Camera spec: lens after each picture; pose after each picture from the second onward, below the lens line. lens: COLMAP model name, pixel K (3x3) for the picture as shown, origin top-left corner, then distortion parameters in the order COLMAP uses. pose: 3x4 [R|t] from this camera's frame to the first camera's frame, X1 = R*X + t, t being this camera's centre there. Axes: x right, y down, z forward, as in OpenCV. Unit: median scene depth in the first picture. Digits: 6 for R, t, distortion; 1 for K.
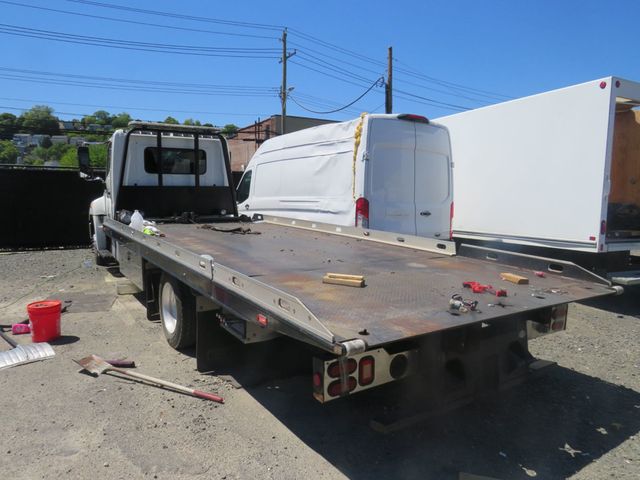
lens RADIAL K [[445.9, 0, 311.8], [0, 445.9, 240.1], [0, 0, 1]] dist [-0.013712, 0.003190]
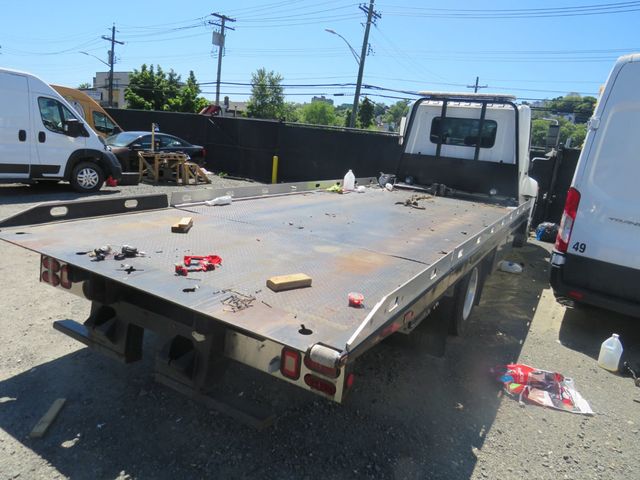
lens RADIAL K [[445.9, 0, 311.8], [0, 445.9, 240.1], [0, 0, 1]] dist [-0.013712, 0.003190]
pose [[0.474414, 0.229972, -0.849732, 0.442131], [-0.199404, 0.968257, 0.150721, -0.036052], [0.857420, 0.097936, 0.505212, 0.293374]]
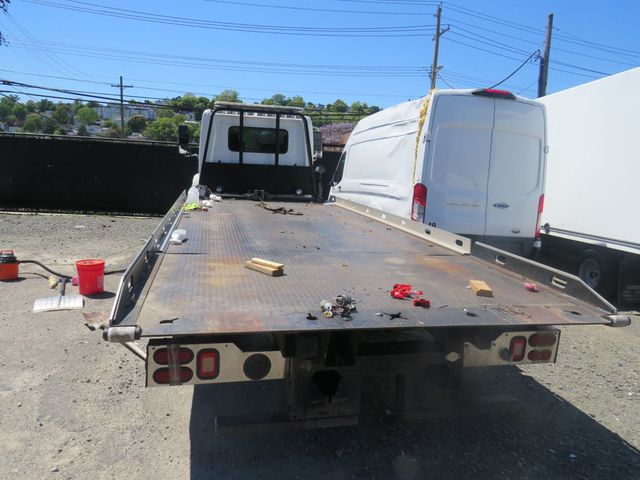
lens RADIAL K [[445.9, 0, 311.8], [0, 445.9, 240.1], [0, 0, 1]] dist [-0.013712, 0.003190]
pose [[0.942122, 0.087764, -0.323578, 0.183748], [-0.075645, 0.995887, 0.049868, -0.007683], [0.326624, -0.022505, 0.944886, 0.061935]]
